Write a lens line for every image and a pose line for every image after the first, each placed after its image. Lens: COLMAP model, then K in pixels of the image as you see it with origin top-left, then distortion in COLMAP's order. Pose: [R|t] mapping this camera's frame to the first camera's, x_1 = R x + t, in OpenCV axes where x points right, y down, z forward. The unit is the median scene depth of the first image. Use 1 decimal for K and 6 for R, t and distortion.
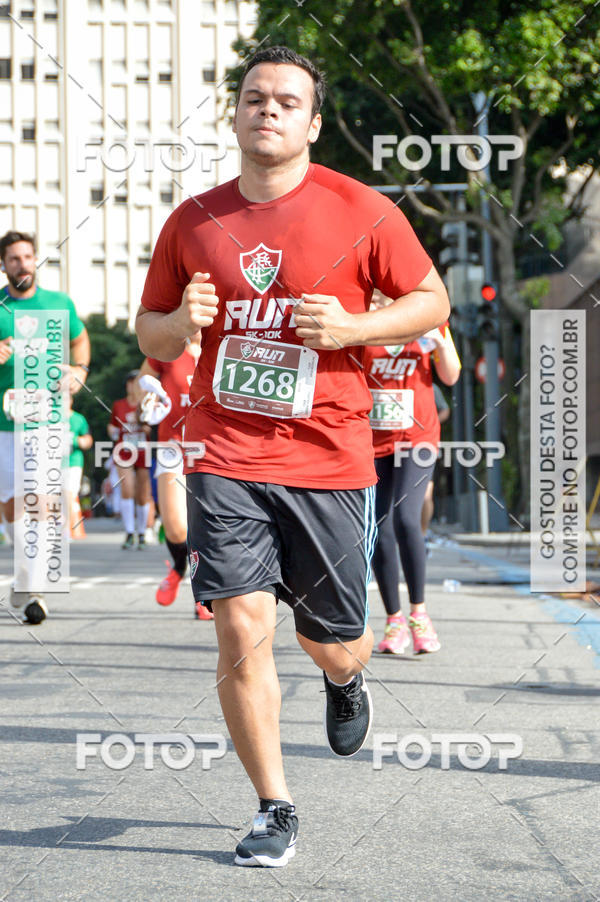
lens RADIAL K [[4841.9, 0, 351.7], [0, 4841.9, 454.2], [0, 0, 1]] dist [0.170783, 5.997448]
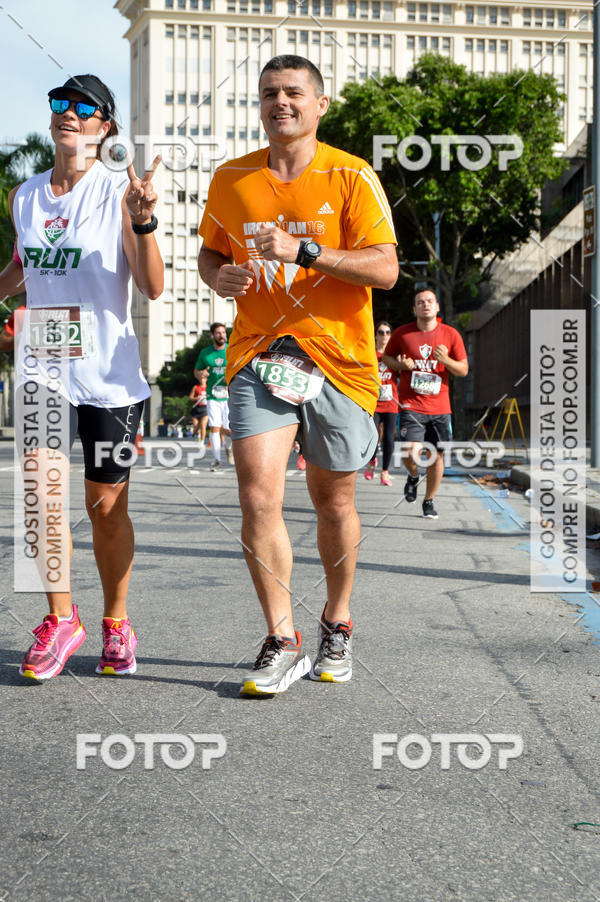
lens RADIAL K [[3031.7, 0, 358.6], [0, 3031.7, 406.2], [0, 0, 1]] dist [0.270748, 0.313516]
pose [[0.999846, 0.016449, -0.006064, 0.005041], [-0.016427, 0.999859, 0.003589, -0.003682], [0.006122, -0.003489, 0.999975, -0.167973]]
